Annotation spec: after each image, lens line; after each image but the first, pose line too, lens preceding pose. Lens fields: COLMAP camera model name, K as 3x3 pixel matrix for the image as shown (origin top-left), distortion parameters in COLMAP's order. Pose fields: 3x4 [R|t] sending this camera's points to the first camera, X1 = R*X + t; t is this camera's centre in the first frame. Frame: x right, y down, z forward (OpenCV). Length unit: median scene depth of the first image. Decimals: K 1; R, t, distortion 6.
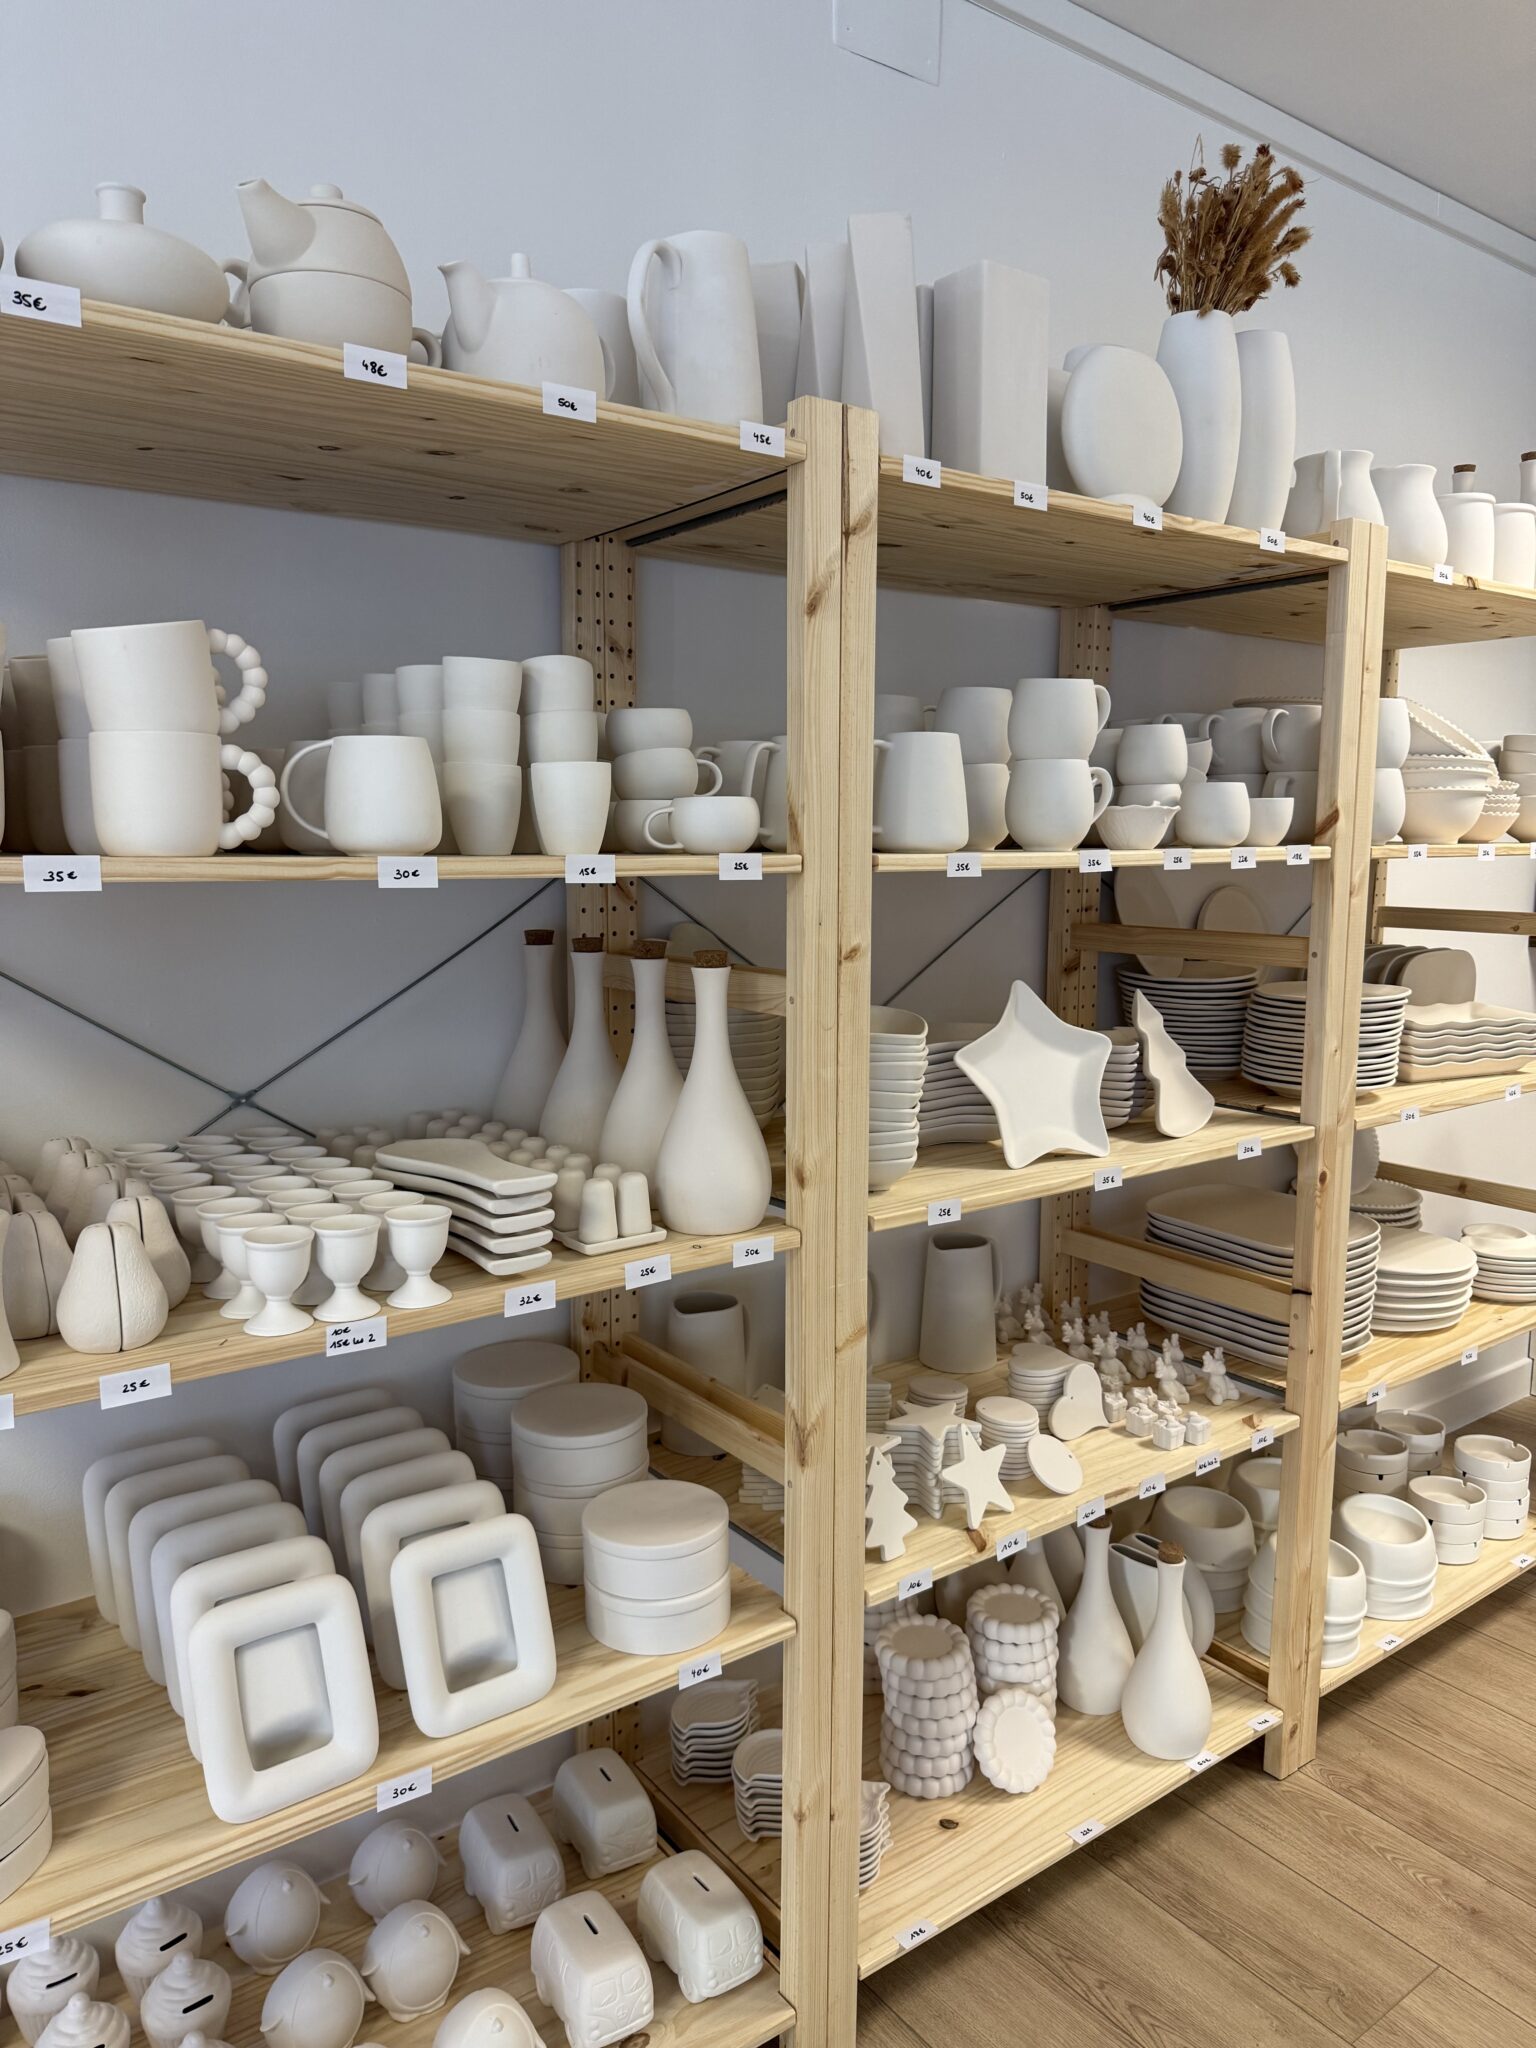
lens RADIAL K [[1449.8, 0, 768.0], [0, 1449.8, 1024.0], [0, 0, 1]] dist [0.048319, -0.000471]
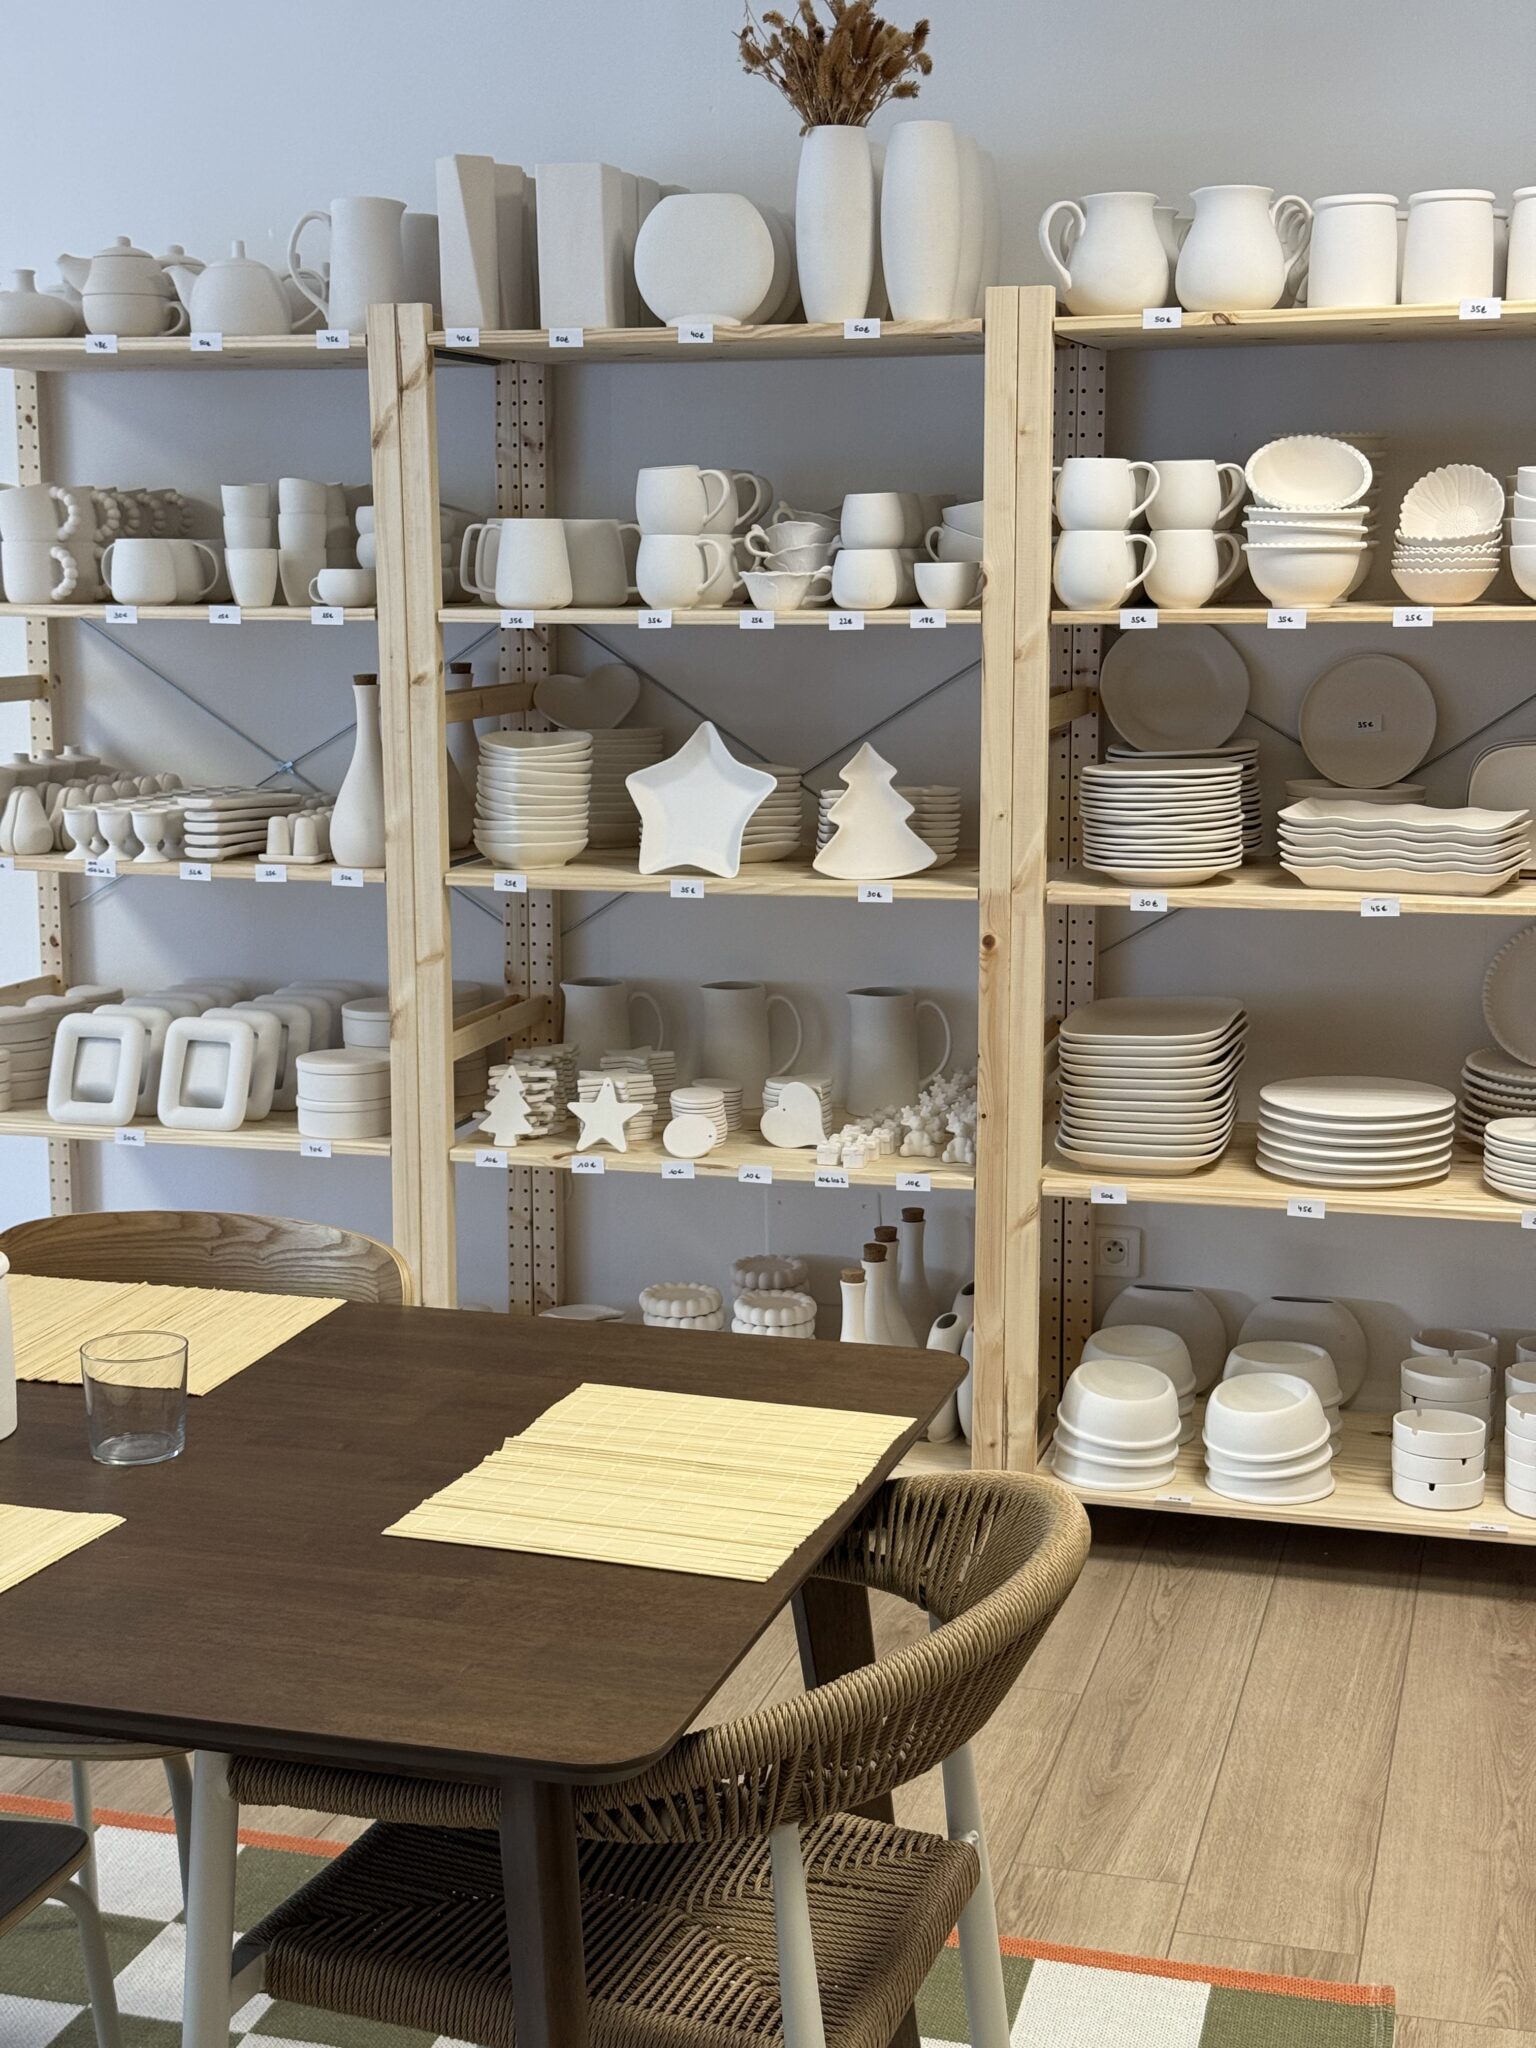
lens RADIAL K [[2825.2, 0, 768.0], [0, 2825.2, 1024.0], [0, 0, 1]] dist [0.003667, 0.625398]
pose [[0.613041, 0.132328, -0.778890, 2.463223], [-0.099445, 0.990957, 0.090087, 0.001956], [0.783767, 0.022229, 0.620656, -0.443012]]
